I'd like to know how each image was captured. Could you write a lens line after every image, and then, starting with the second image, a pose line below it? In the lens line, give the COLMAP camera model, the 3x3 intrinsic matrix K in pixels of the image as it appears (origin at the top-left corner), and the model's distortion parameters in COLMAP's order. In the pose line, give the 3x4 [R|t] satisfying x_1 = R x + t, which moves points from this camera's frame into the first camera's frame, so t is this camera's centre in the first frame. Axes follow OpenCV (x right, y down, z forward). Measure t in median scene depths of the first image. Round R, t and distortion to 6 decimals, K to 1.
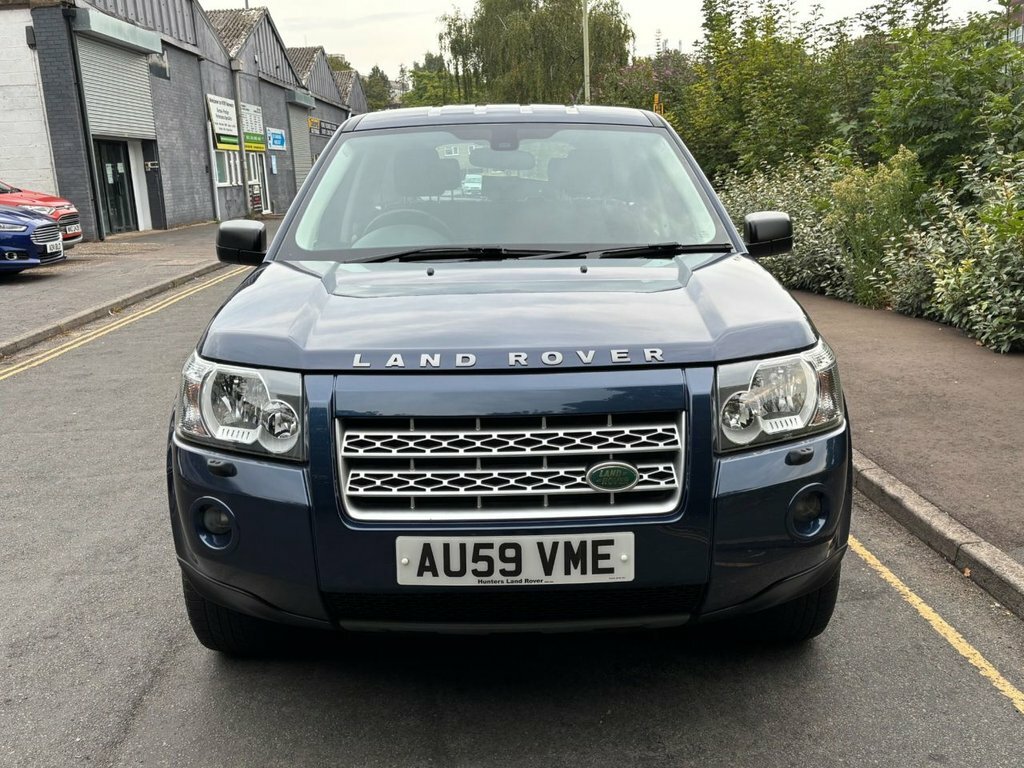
lens RADIAL K [[1023.7, 0, 527.9], [0, 1023.7, 387.2], [0, 0, 1]] dist [0.046018, -0.014149]
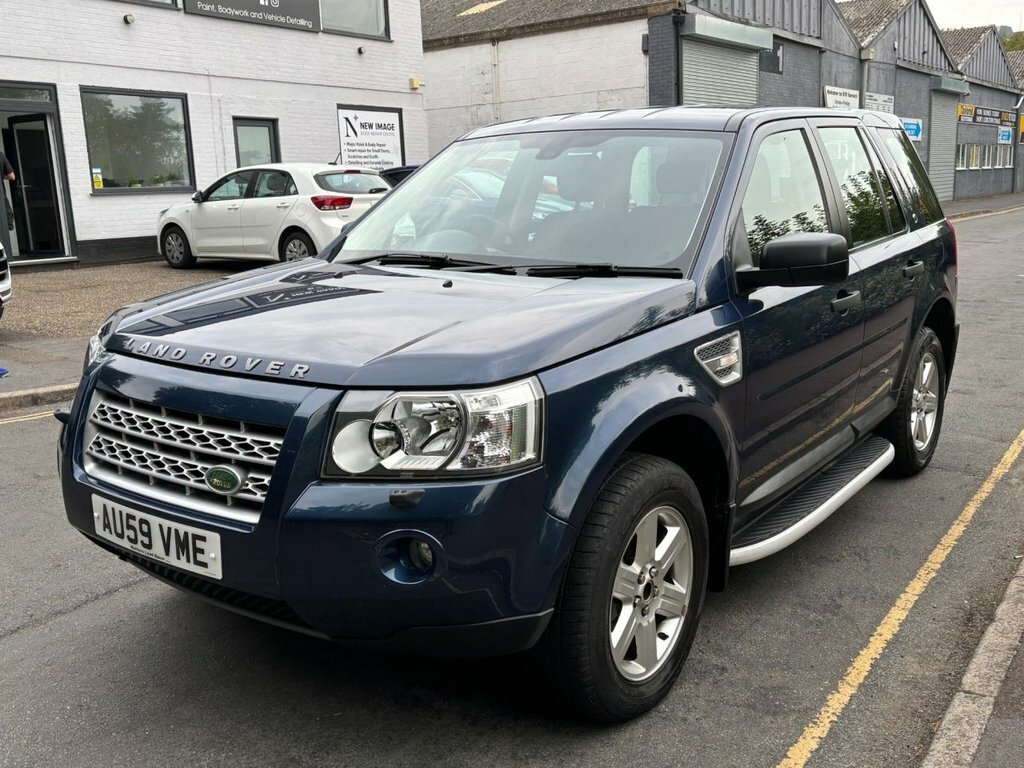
lens RADIAL K [[1023.7, 0, 527.9], [0, 1023.7, 387.2], [0, 0, 1]] dist [0.046018, -0.014149]
pose [[0.795405, 0.138453, -0.590052, 0.127300], [-0.132251, 0.989746, 0.053961, -0.014171], [0.591472, 0.035115, 0.805560, 0.044262]]
